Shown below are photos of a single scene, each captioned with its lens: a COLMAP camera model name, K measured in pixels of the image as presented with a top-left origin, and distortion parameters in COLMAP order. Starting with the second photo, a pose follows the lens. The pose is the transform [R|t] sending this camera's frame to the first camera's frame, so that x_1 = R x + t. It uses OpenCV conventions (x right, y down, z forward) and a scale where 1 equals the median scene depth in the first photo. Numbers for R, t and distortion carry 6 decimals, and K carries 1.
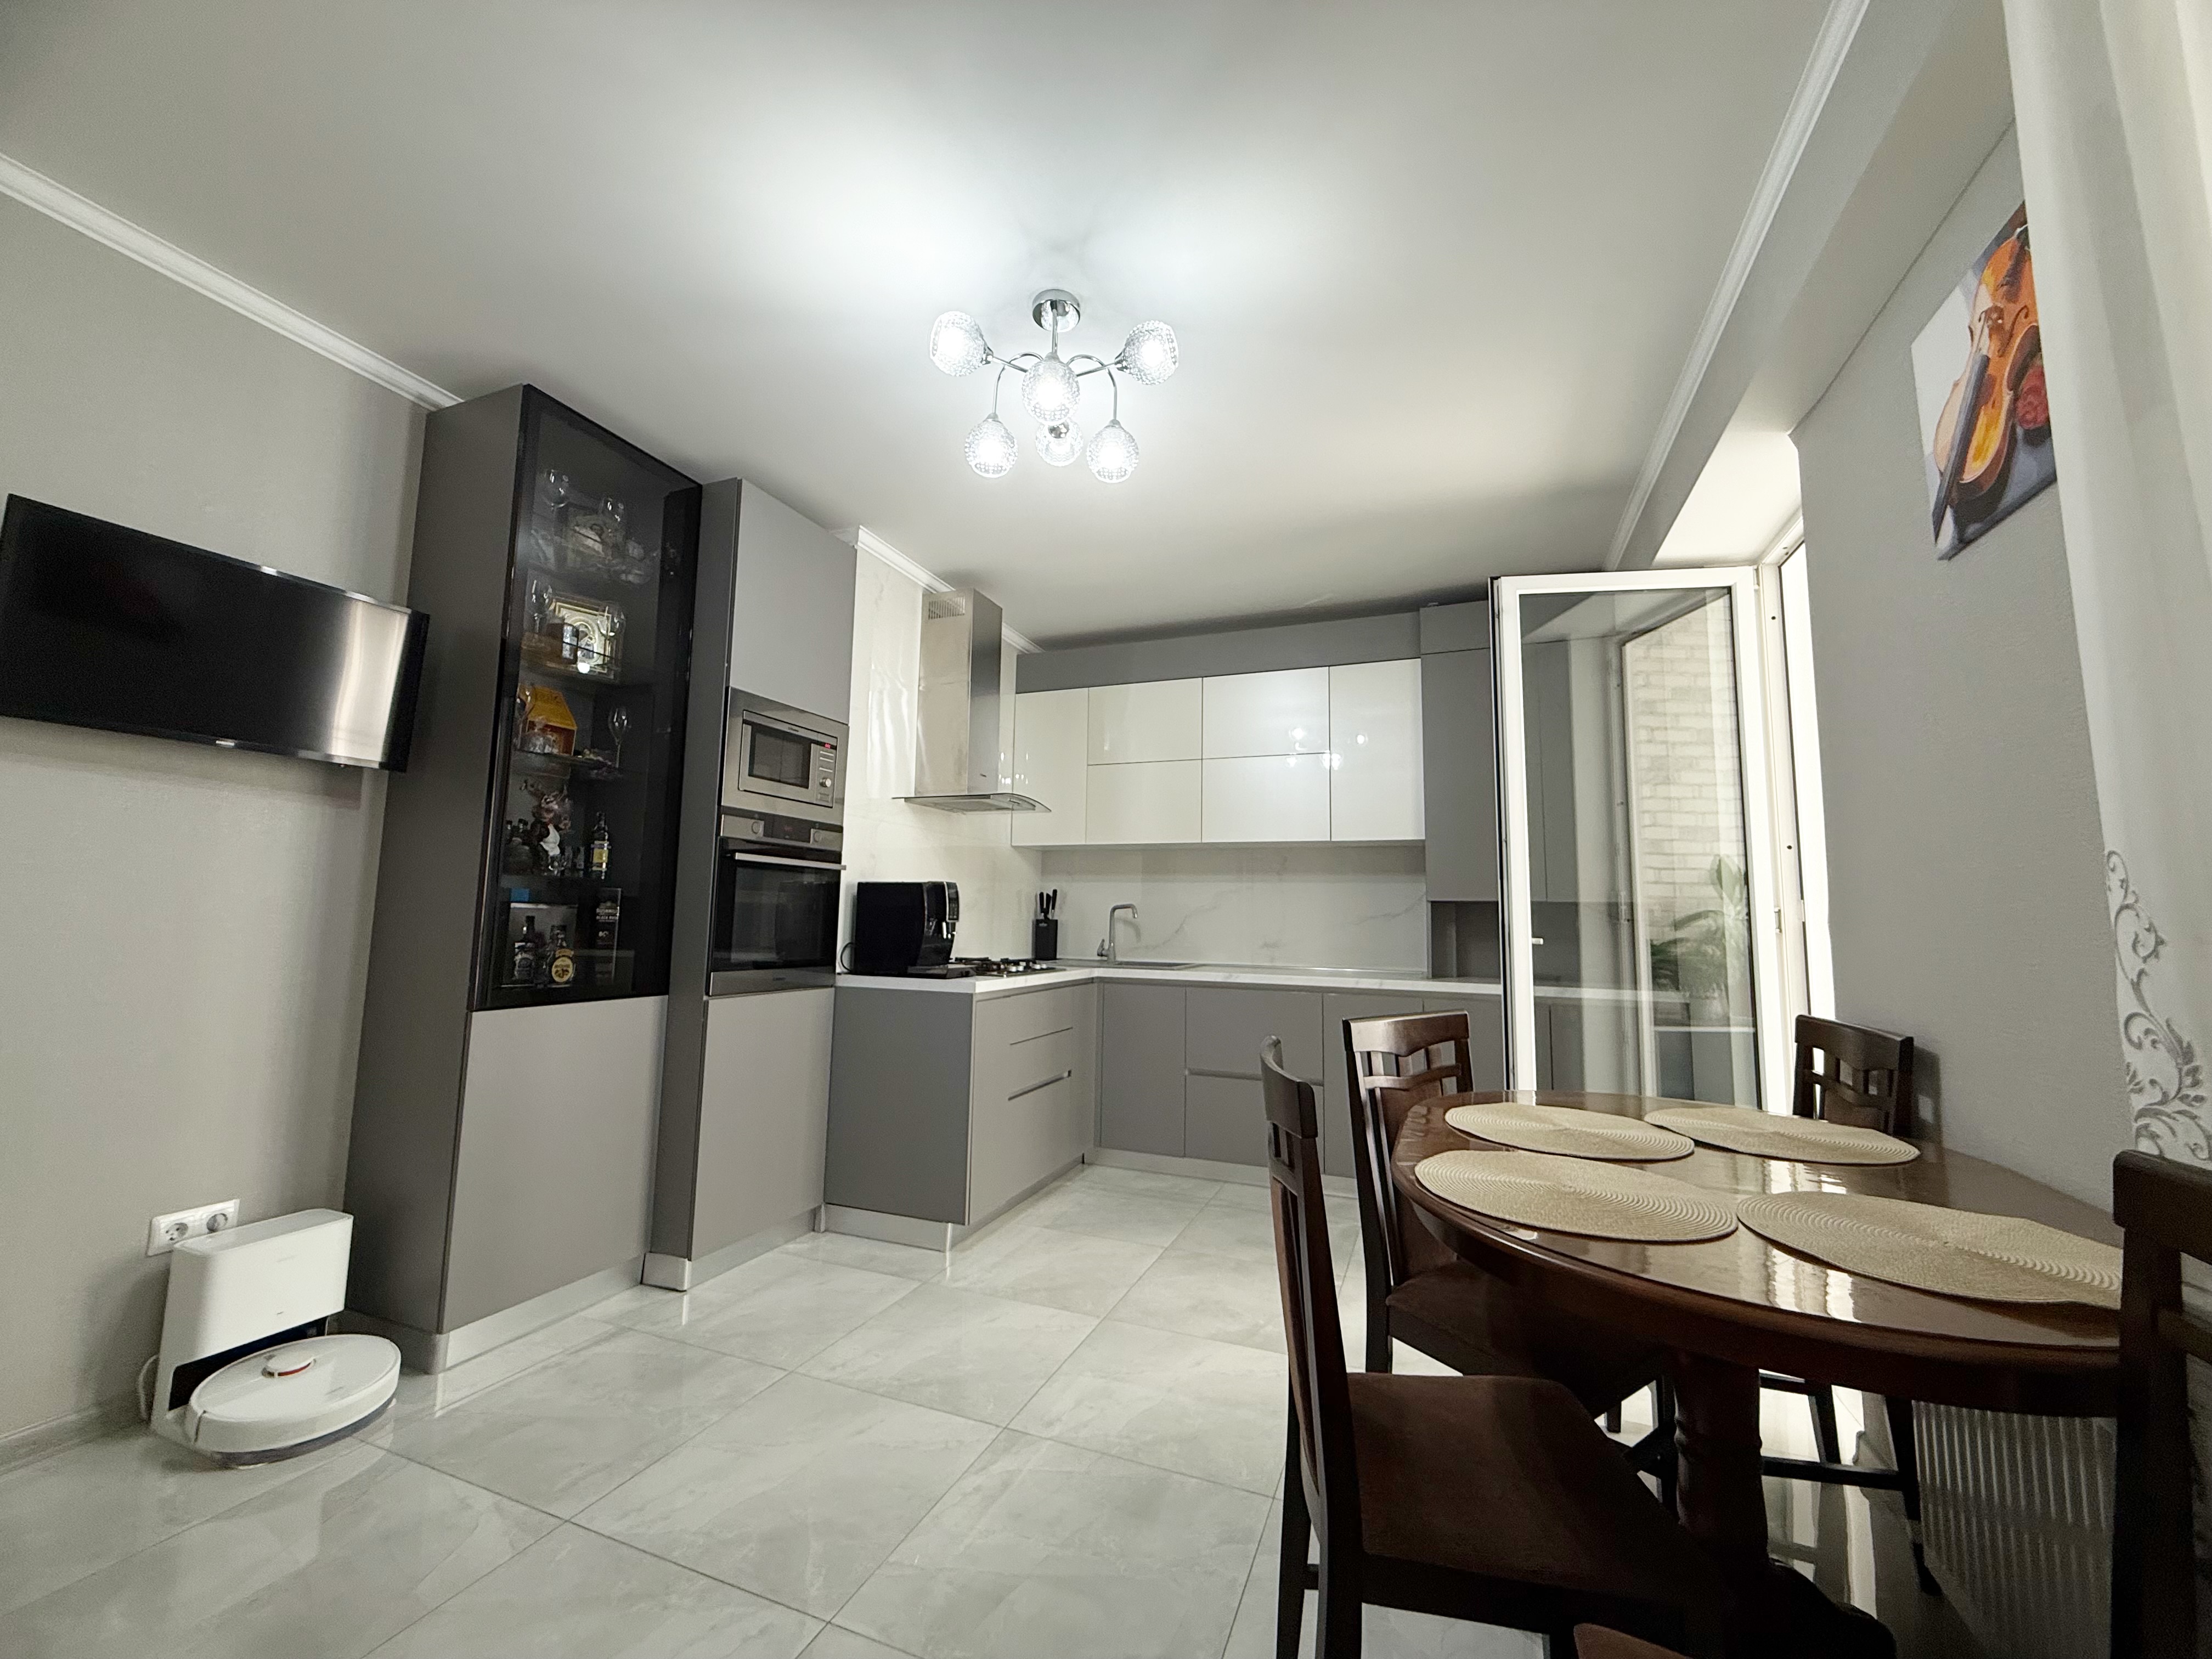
lens RADIAL K [[886.4, 0, 1090.1], [0, 886.4, 823.0], [0, 0, 1]] dist [0.000333, -0.000124]
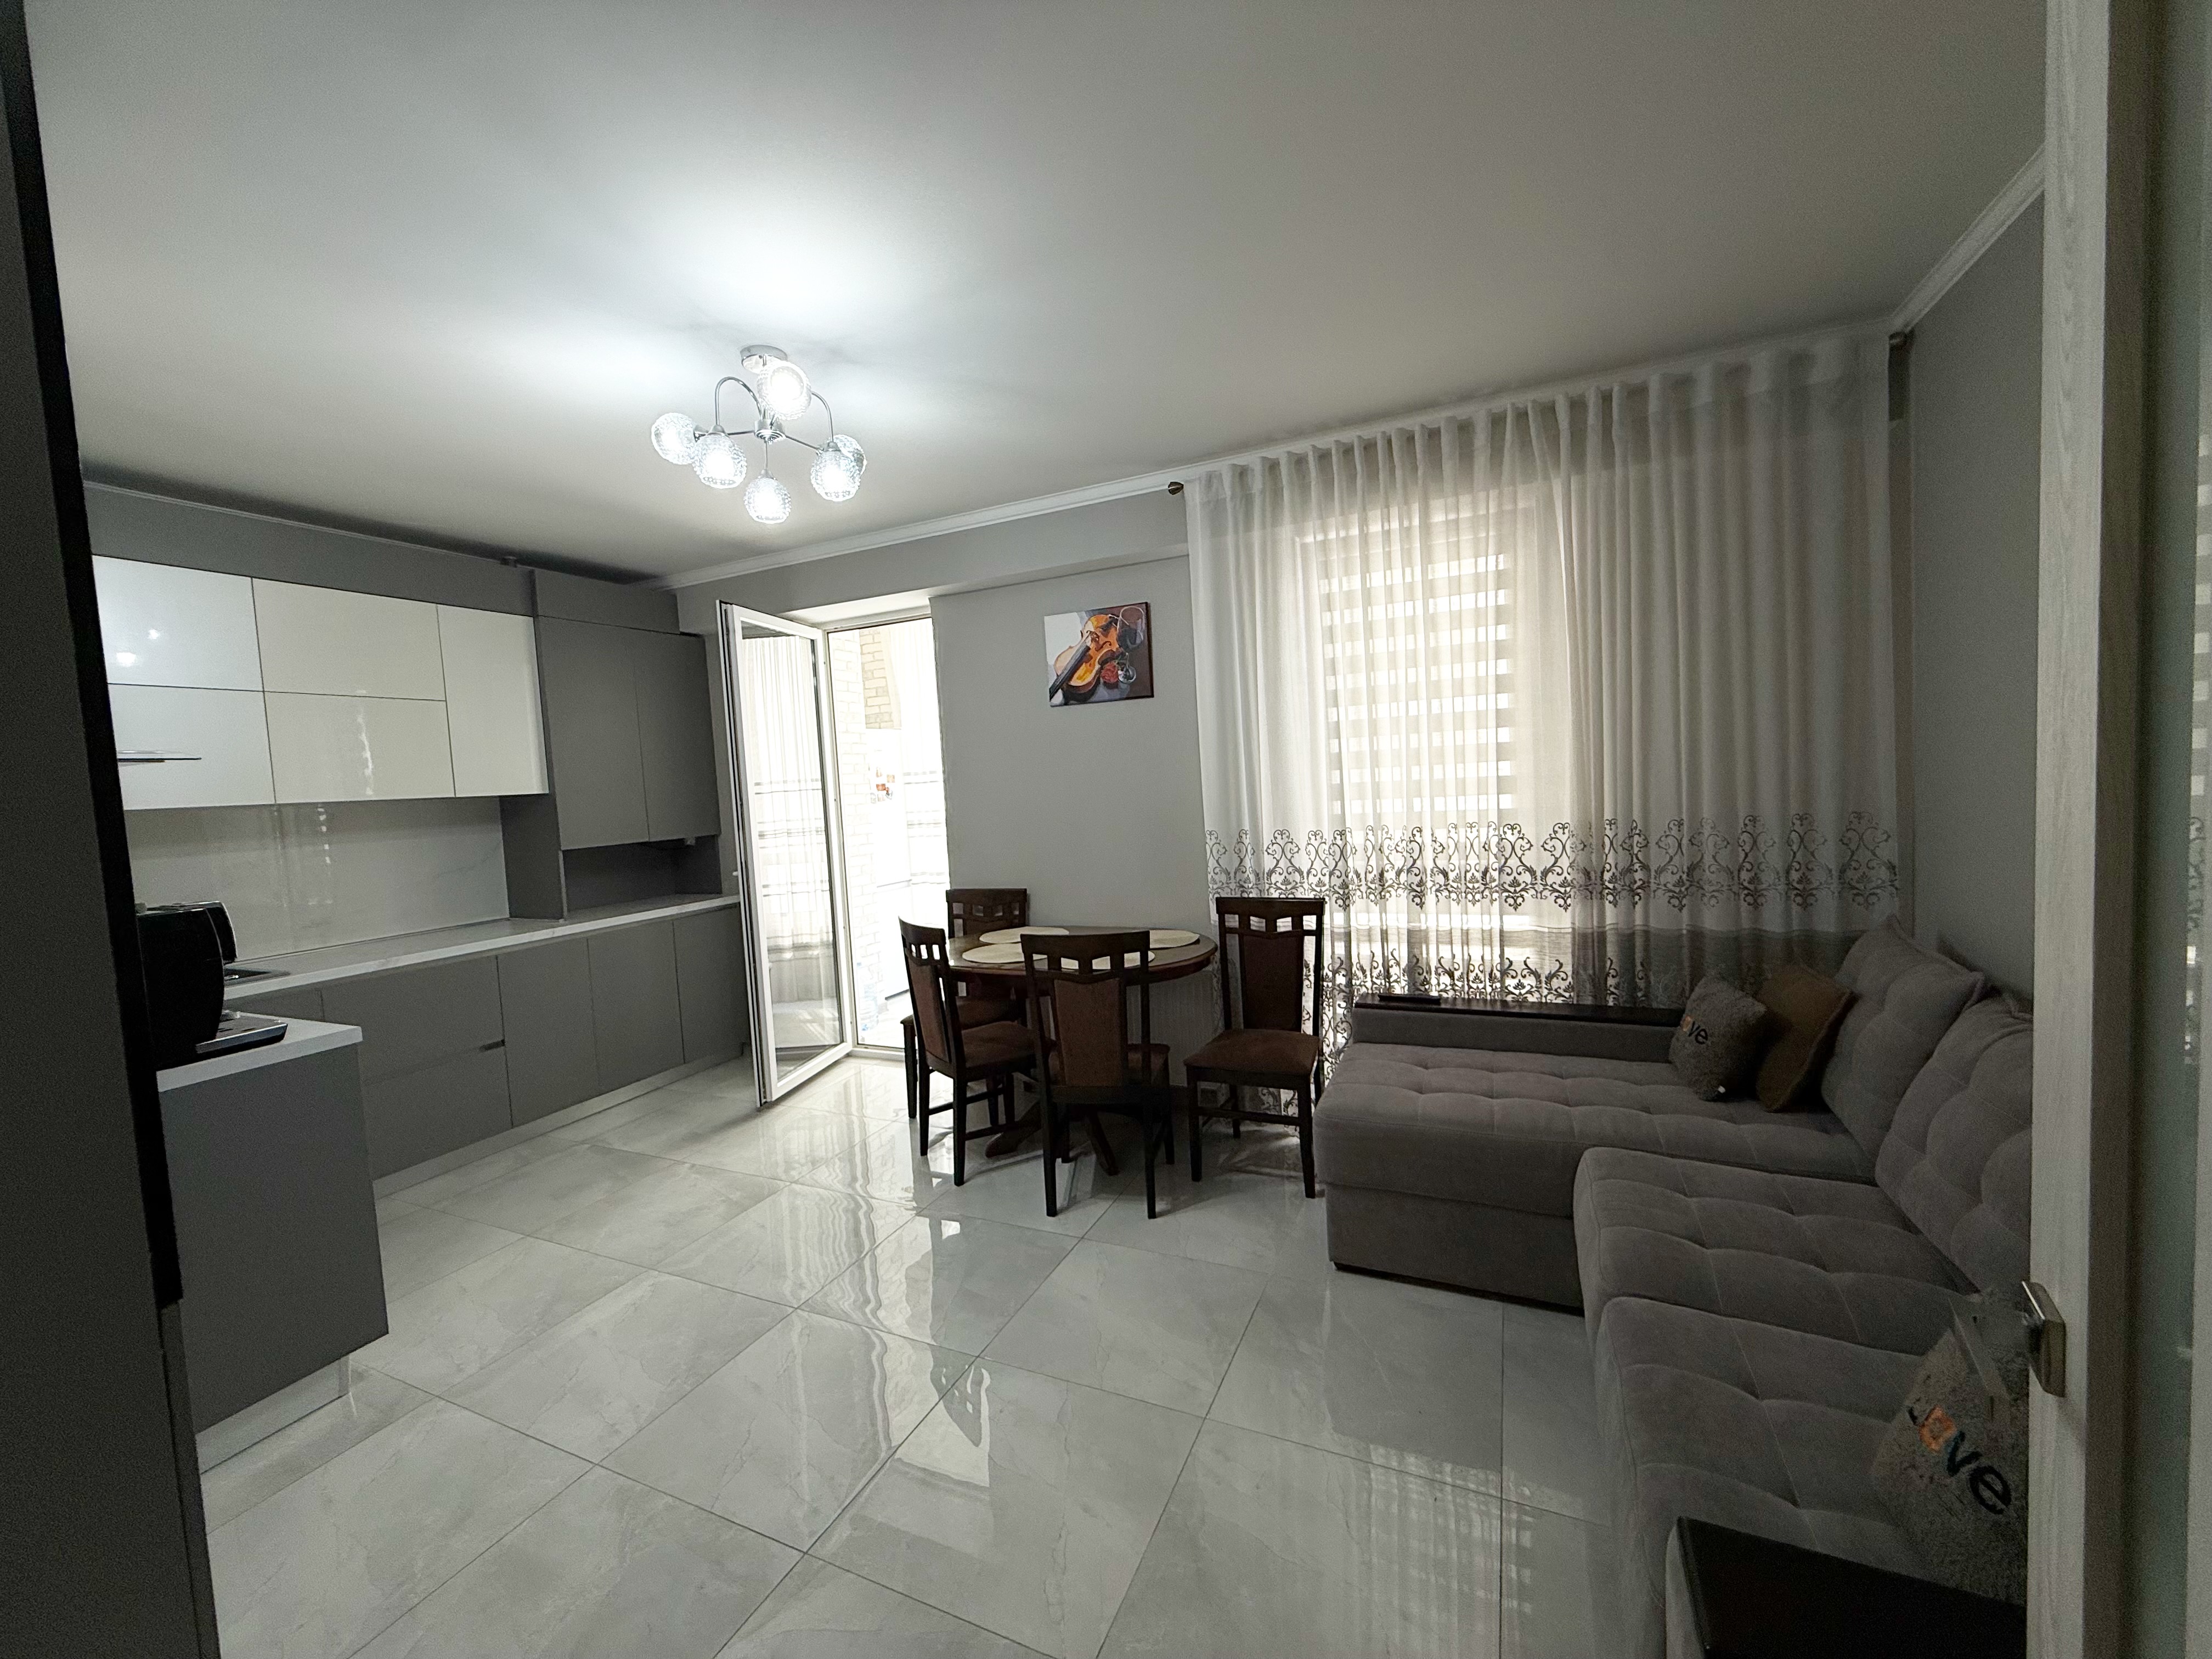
lens RADIAL K [[886.4, 0, 1090.1], [0, 886.4, 823.0], [0, 0, 1]] dist [0.000333, -0.000124]
pose [[0.056804, -0.082362, 0.994982, -1.152561], [-0.055125, 0.994812, 0.085495, -0.128720], [-0.996862, -0.059705, 0.051969, 0.504755]]
